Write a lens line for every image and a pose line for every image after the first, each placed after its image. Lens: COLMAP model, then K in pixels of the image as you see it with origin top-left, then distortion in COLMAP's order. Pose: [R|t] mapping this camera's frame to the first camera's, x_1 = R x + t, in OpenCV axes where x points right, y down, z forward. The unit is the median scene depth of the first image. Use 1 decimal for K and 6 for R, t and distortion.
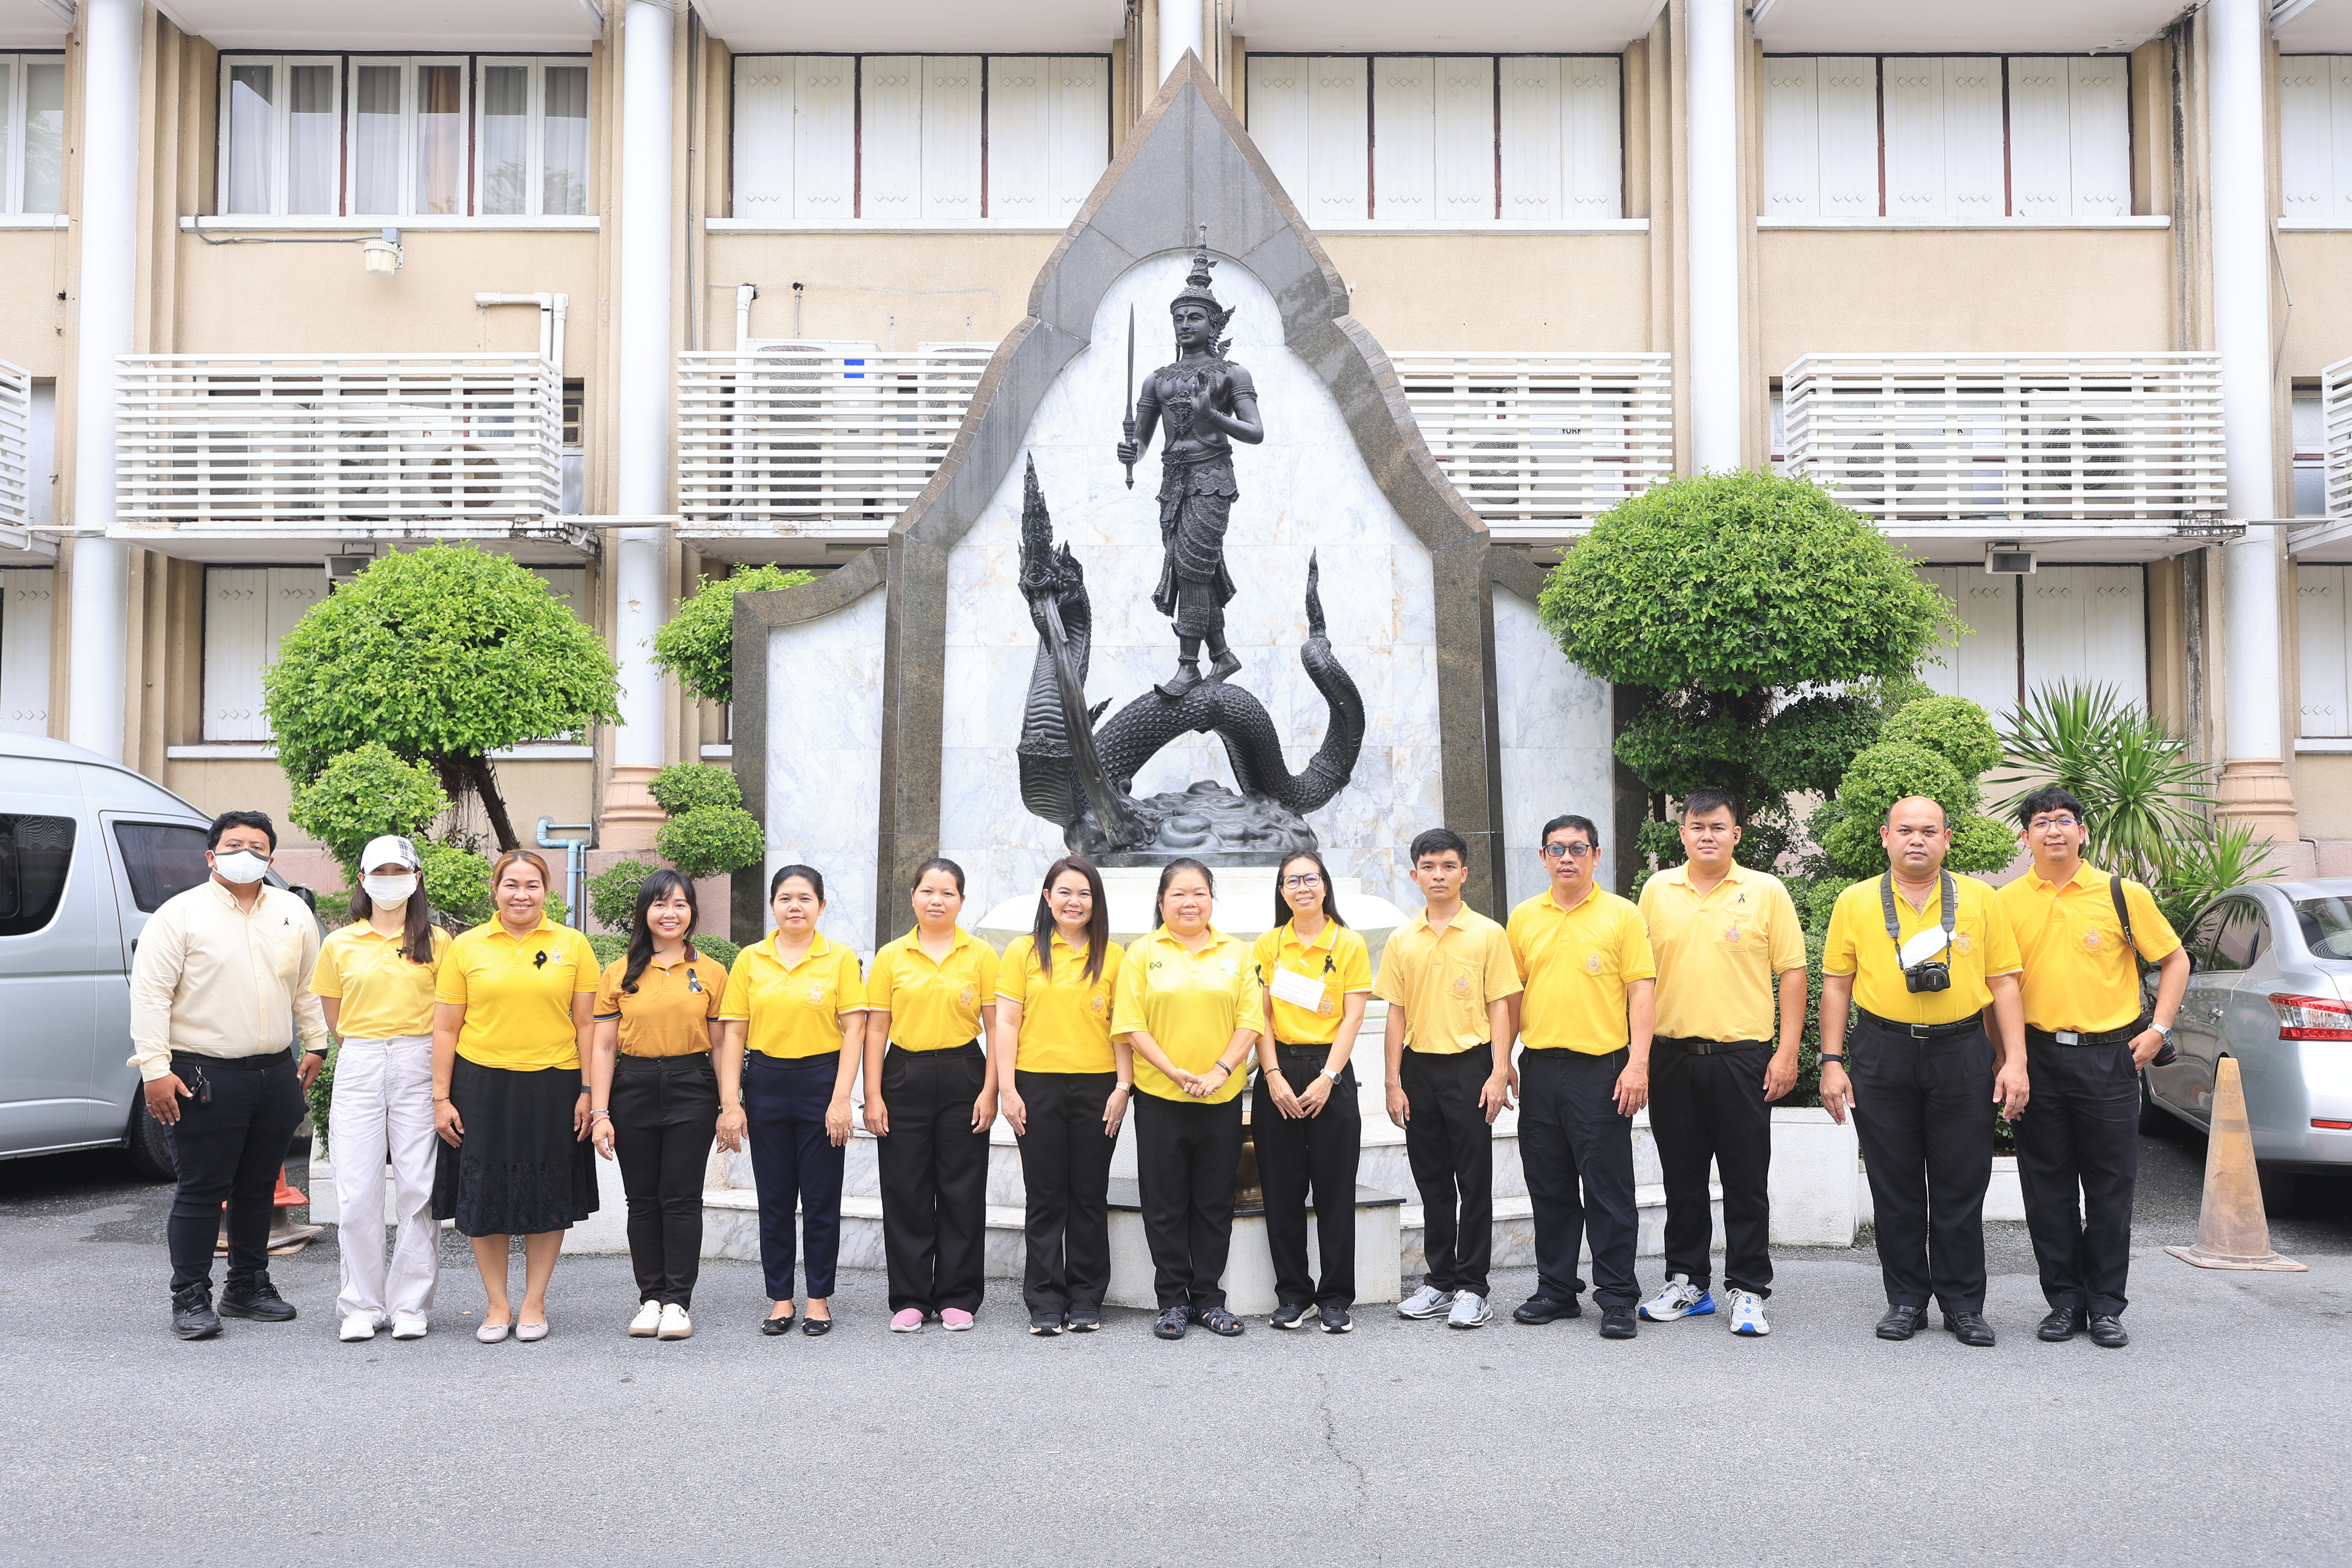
lens RADIAL K [[1961.0, 0, 1175.6], [0, 1961.0, 775.0], [0, 0, 1]] dist [0.020112, -0.019683]
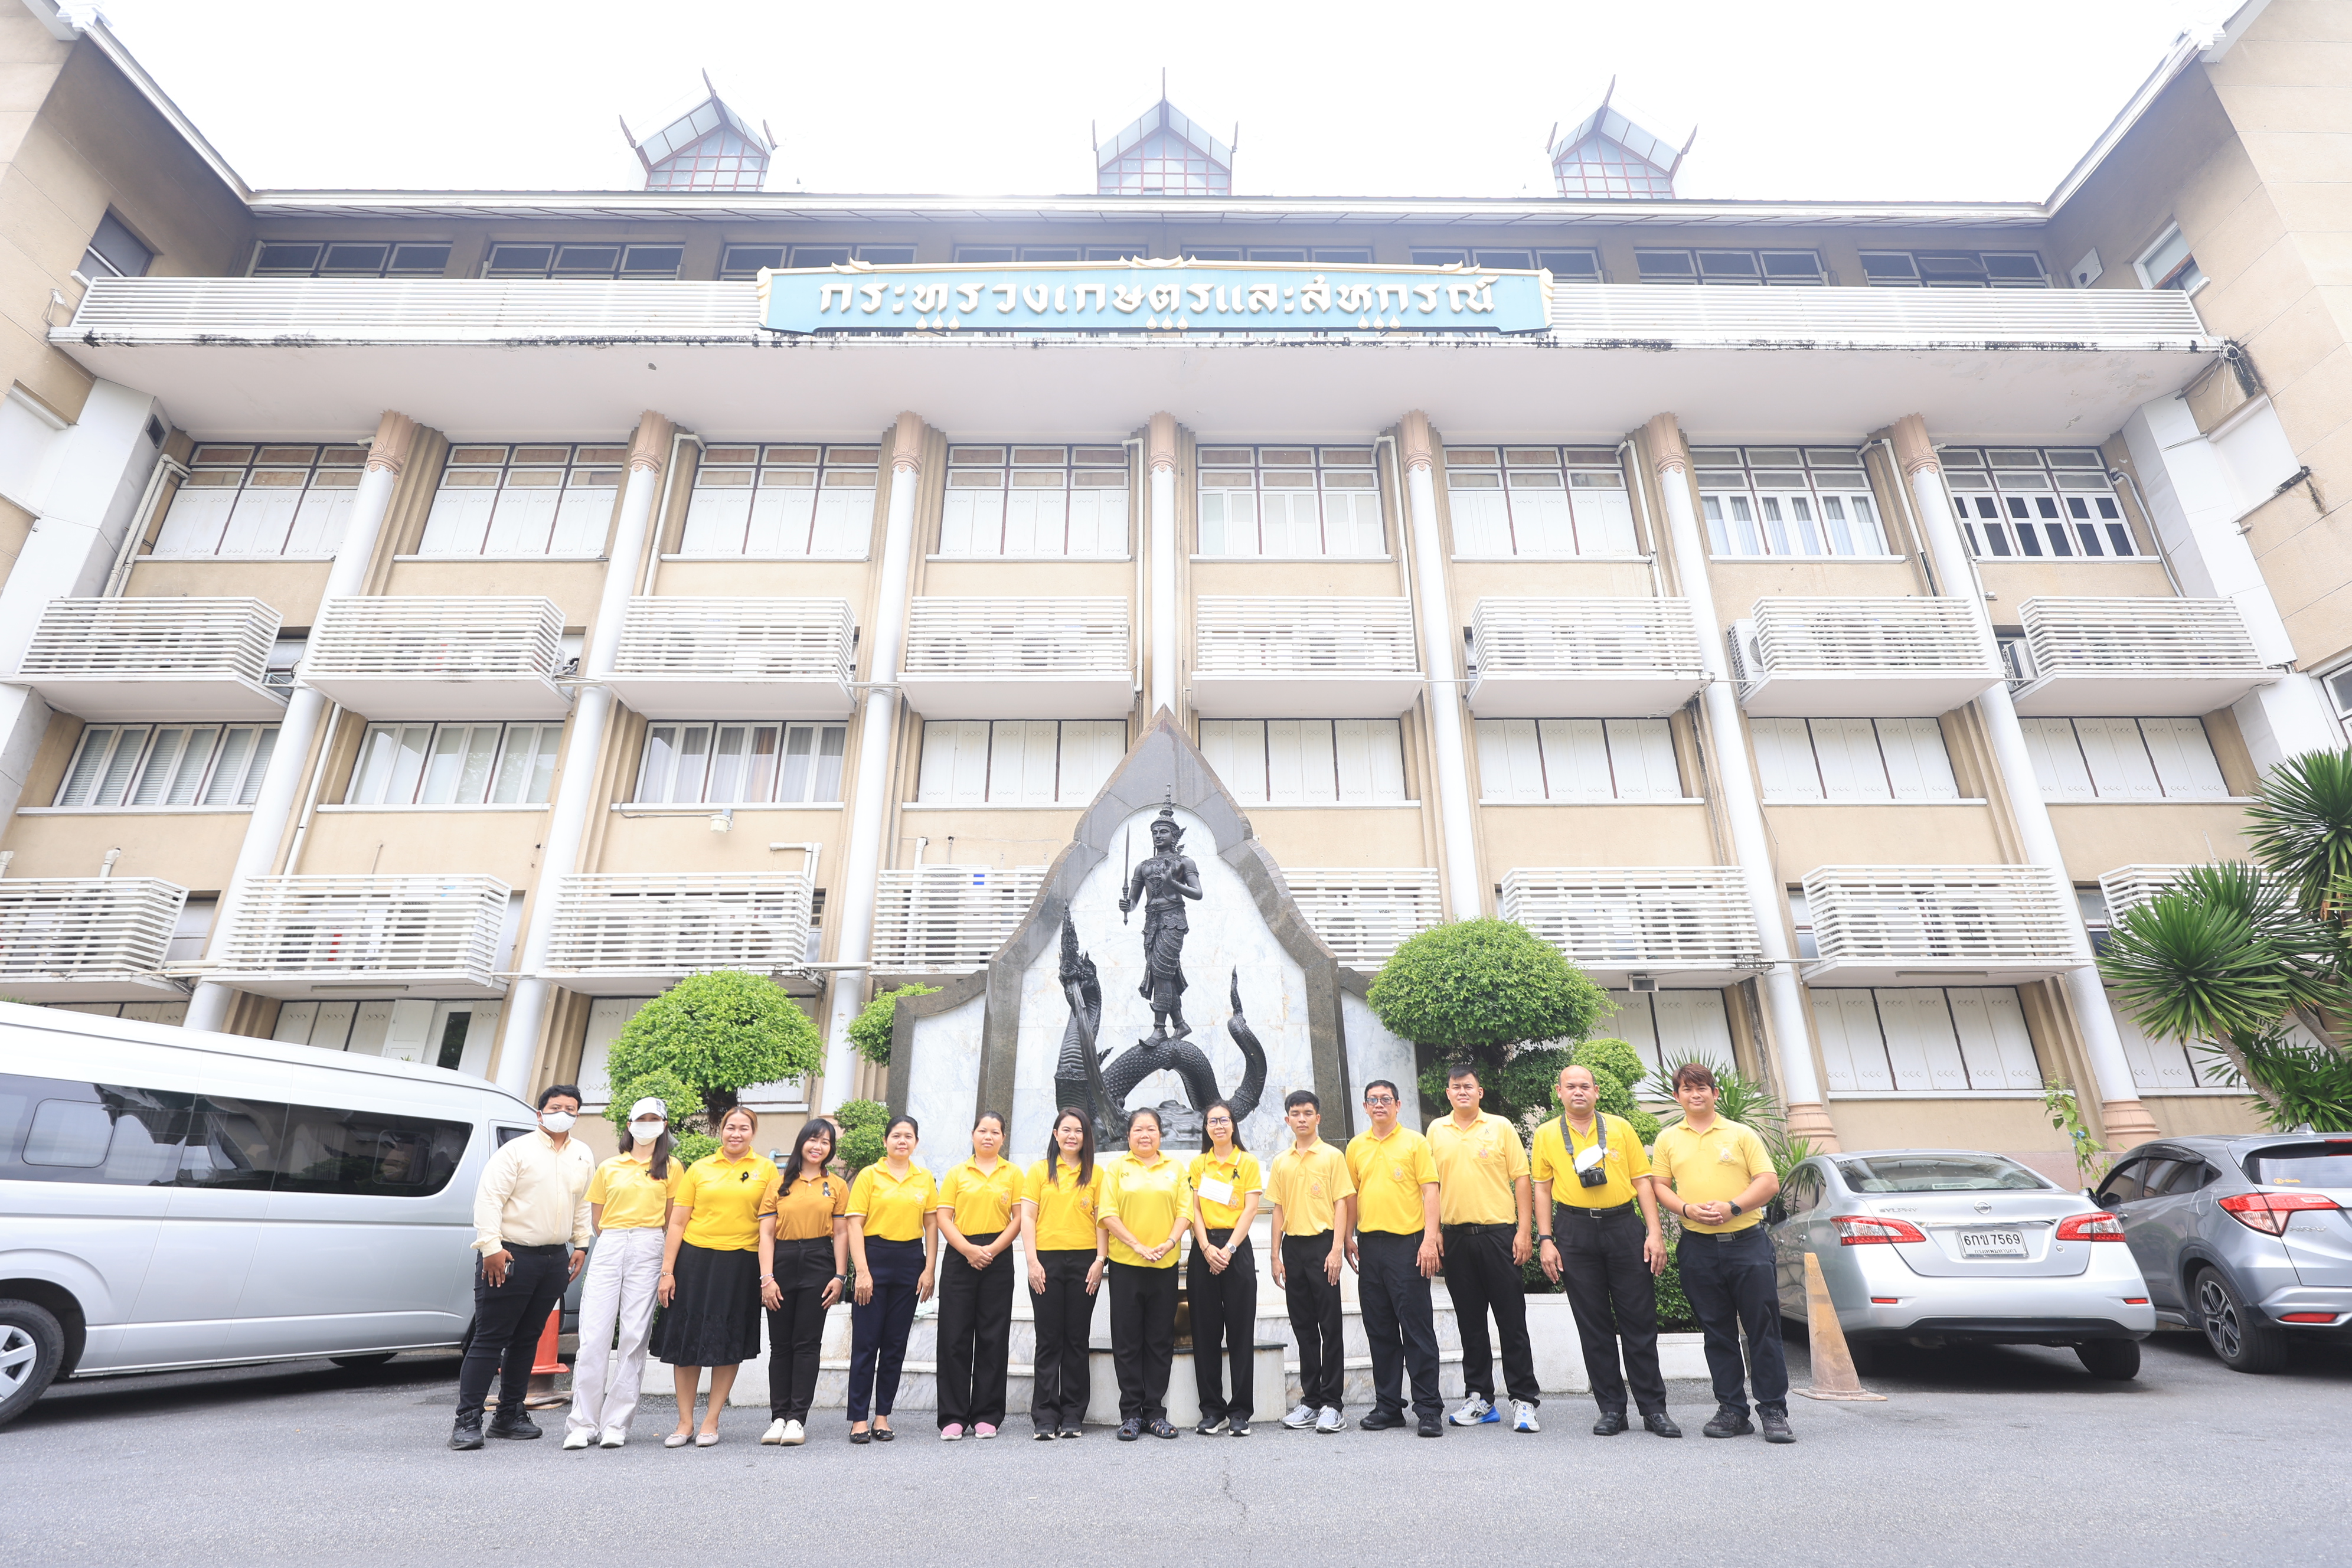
lens RADIAL K [[1114.6, 0, 1193.7], [0, 1114.6, 792.5], [0, 0, 1]] dist [0.005885, -0.000772]
pose [[0.999935, -0.004419, 0.010463, 0.026623], [0.007631, 0.943696, -0.330726, 0.069400], [-0.008412, 0.330784, 0.943669, 0.029966]]
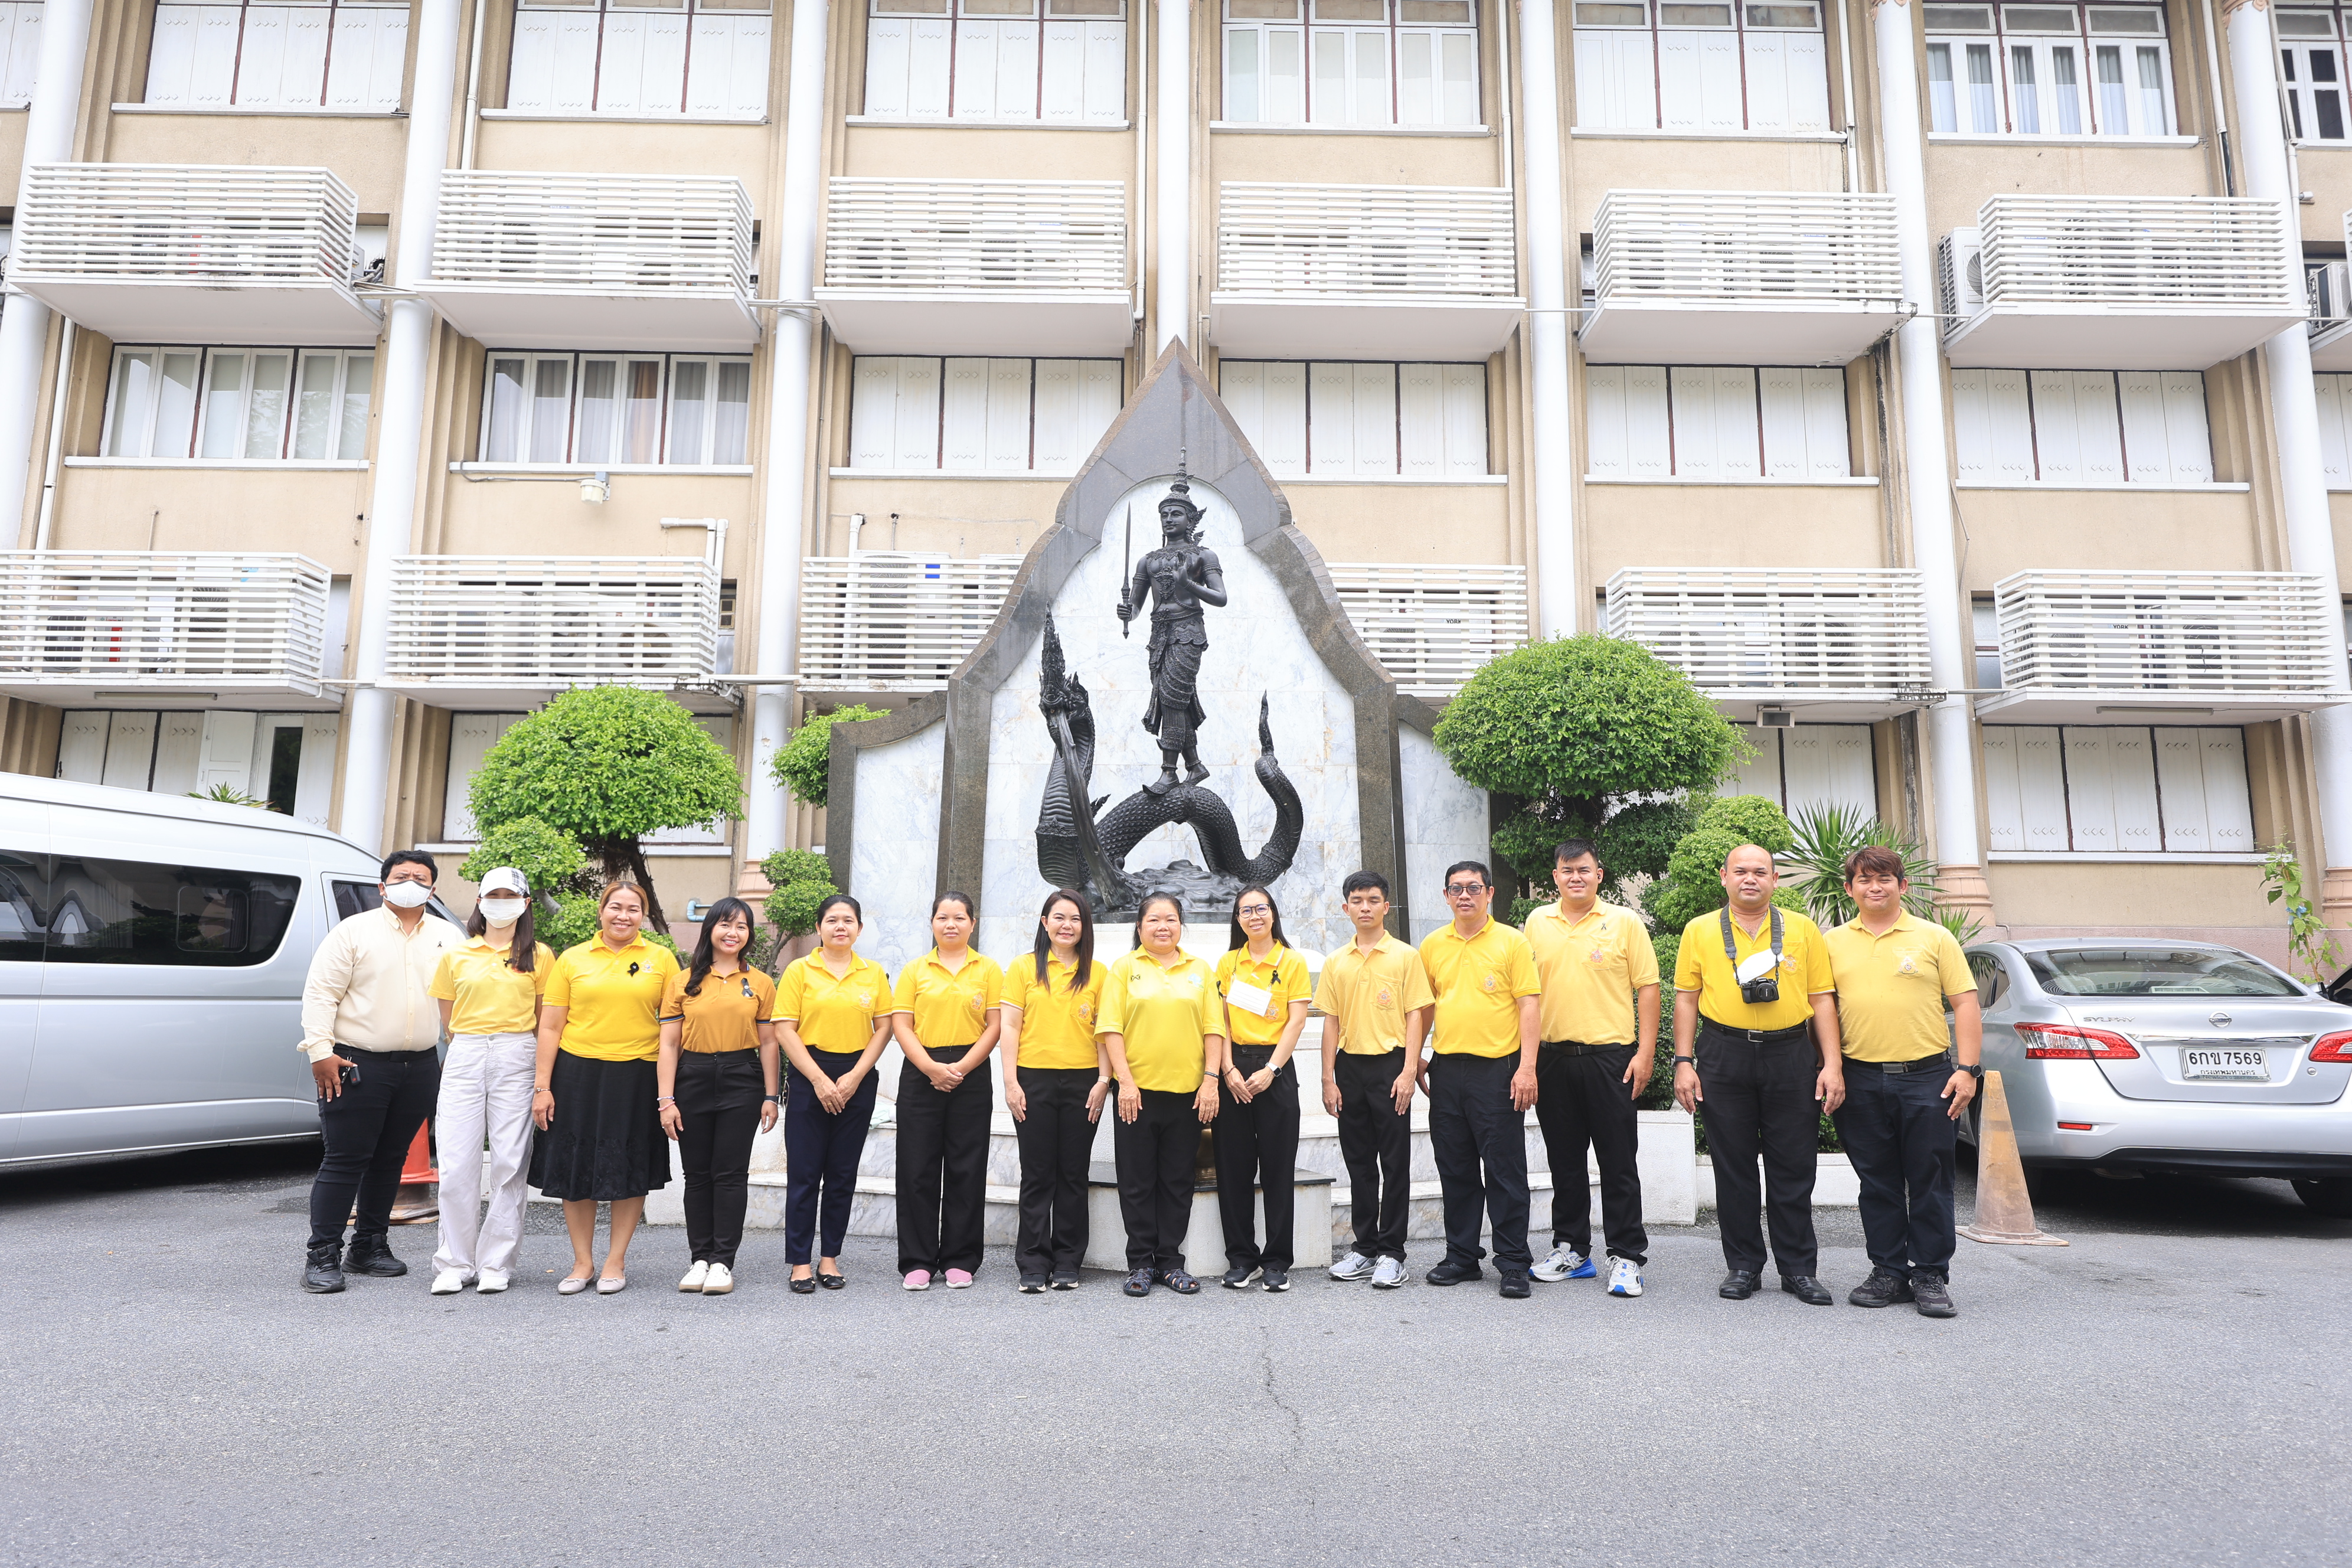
lens RADIAL K [[1328.4, 0, 1190.0], [0, 1328.4, 781.7], [0, 0, 1]] dist [0.006778, 0.000956]
pose [[0.999921, 0.009126, 0.008698, 0.012814], [-0.008231, 0.995166, -0.097861, 0.037801], [-0.009549, 0.097781, 0.995162, 0.114450]]
